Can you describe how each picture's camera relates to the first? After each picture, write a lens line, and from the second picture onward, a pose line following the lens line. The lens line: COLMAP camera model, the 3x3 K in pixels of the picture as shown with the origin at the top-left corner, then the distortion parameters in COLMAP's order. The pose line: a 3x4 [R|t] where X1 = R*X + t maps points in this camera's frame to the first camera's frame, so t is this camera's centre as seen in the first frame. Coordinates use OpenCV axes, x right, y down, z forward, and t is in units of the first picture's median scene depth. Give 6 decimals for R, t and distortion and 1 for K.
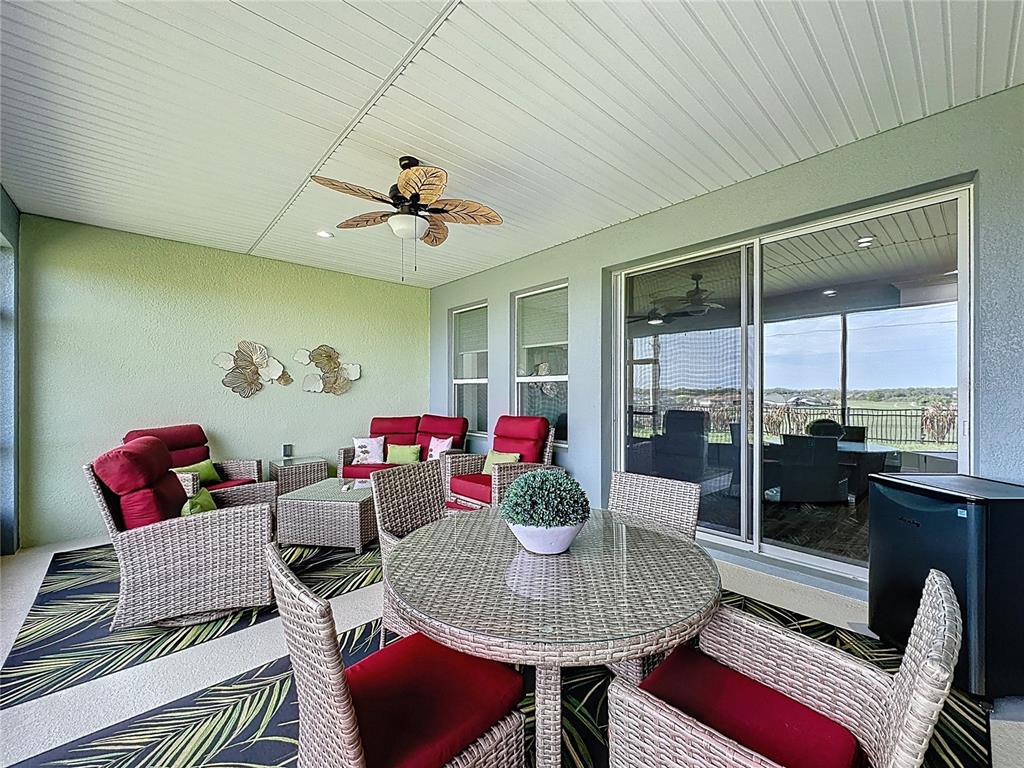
lens RADIAL K [[414.9, 0, 510.9], [0, 414.9, 387.1], [0, 0, 1]] dist [-0.002123, -0.000184]
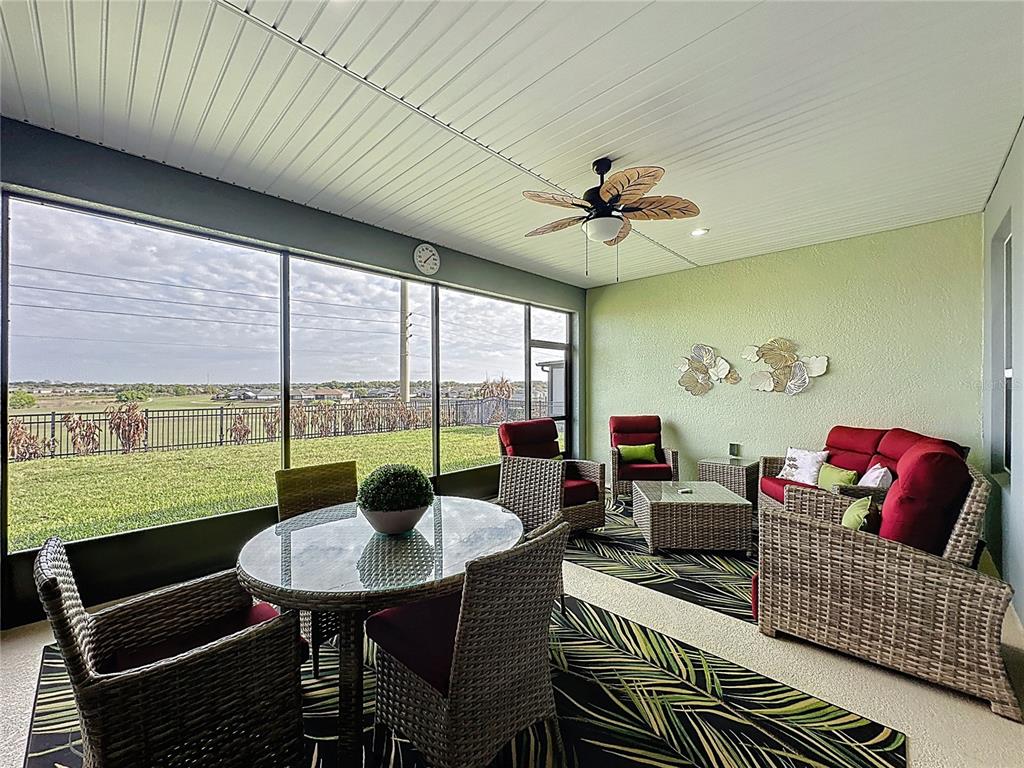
lens RADIAL K [[410.3, 0, 516.0], [0, 410.3, 387.0], [0, 0, 1]] dist [-0.002289, -0.000180]
pose [[0.067298, -0.004611, -0.997722, 0.425403], [0.007157, 0.999966, -0.004139, 0.003185], [0.997707, -0.006862, 0.067329, 0.437062]]
